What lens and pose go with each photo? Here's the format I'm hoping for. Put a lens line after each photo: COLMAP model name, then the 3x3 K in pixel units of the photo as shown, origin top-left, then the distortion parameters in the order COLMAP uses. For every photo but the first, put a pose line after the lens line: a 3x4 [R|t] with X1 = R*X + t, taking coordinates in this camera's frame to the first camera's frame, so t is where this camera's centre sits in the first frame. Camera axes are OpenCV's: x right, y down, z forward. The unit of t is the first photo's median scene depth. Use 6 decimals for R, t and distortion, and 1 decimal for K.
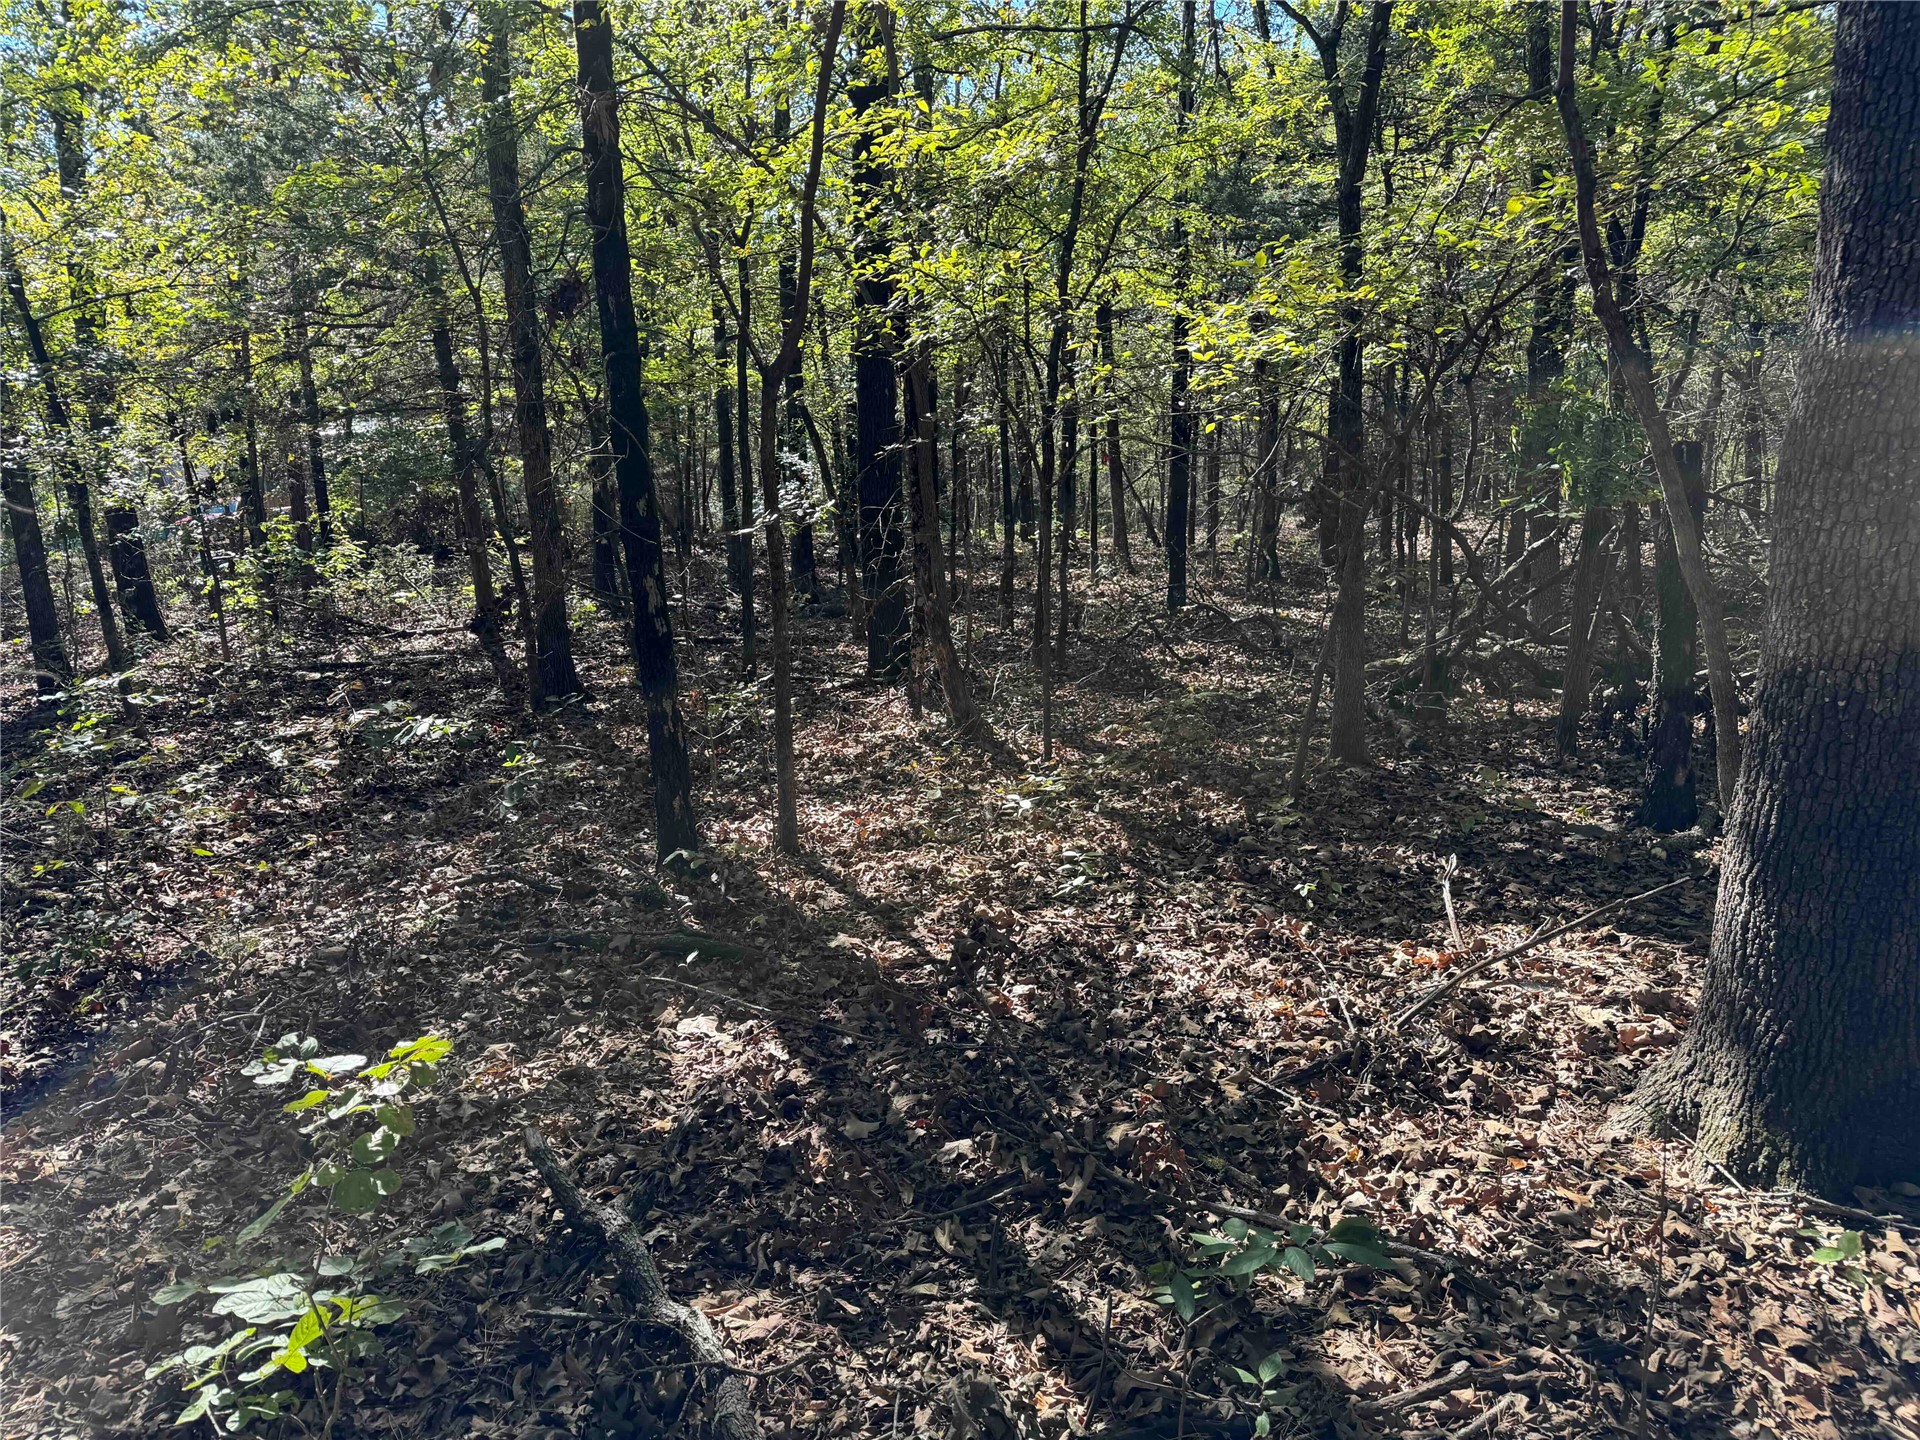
lens RADIAL K [[1315.6, 0, 975.1], [0, 1315.6, 709.2], [0, 0, 1]] dist [0.023942, -0.042276]
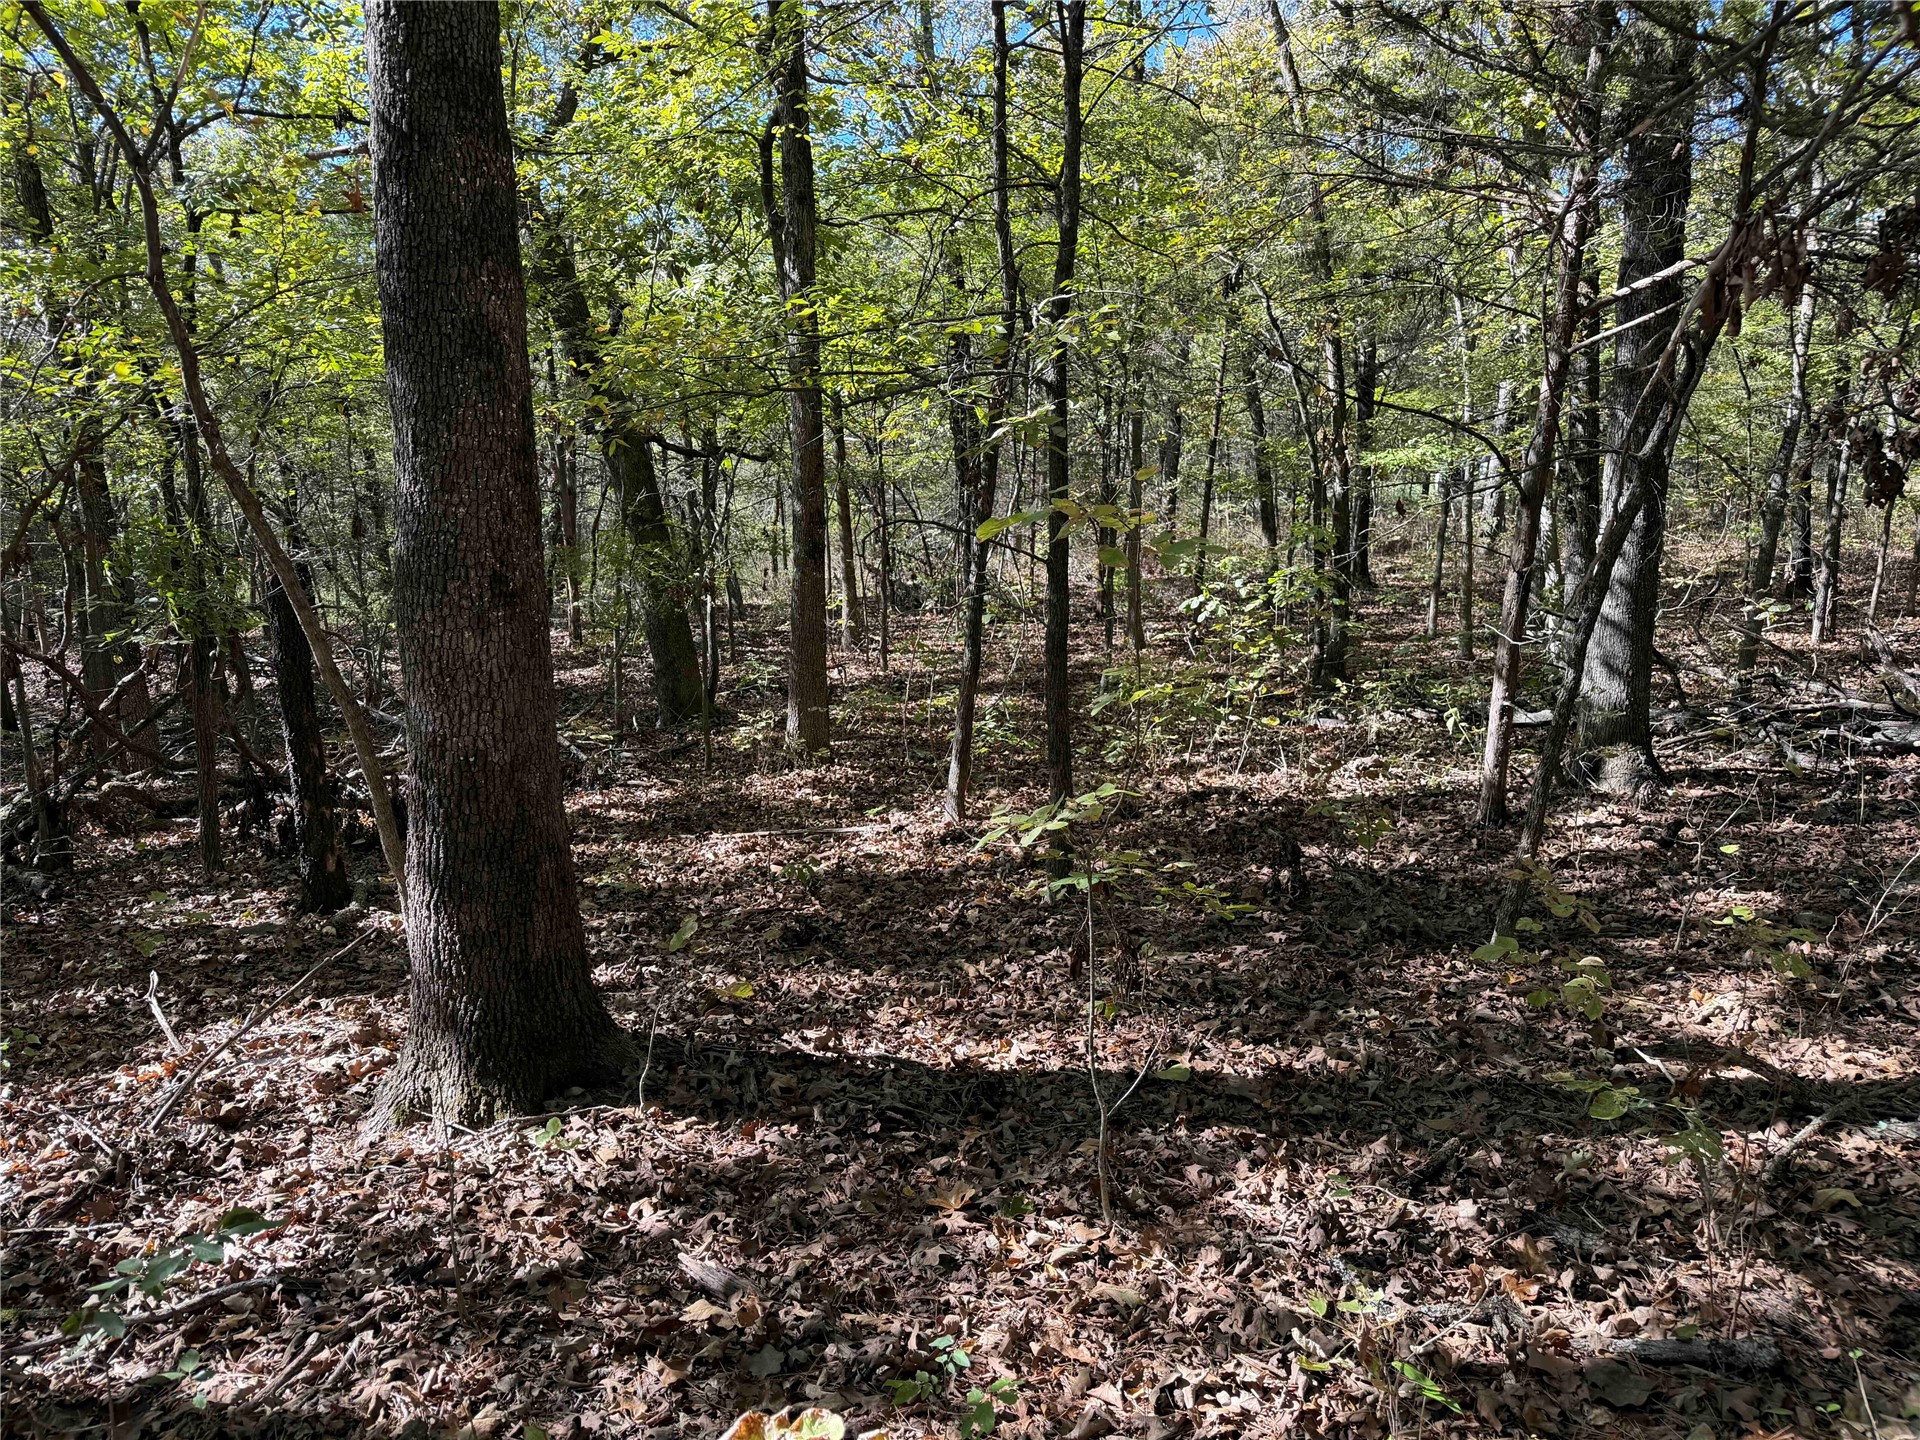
lens RADIAL K [[1315.6, 0, 947.1], [0, 1315.6, 724.7], [0, 0, 1]] dist [0.023942, -0.042276]
pose [[0.553097, -0.110261, 0.825788, -0.173780], [0.180303, 0.983554, 0.010562, 0.029542], [-0.813372, 0.143050, 0.563881, -0.161317]]
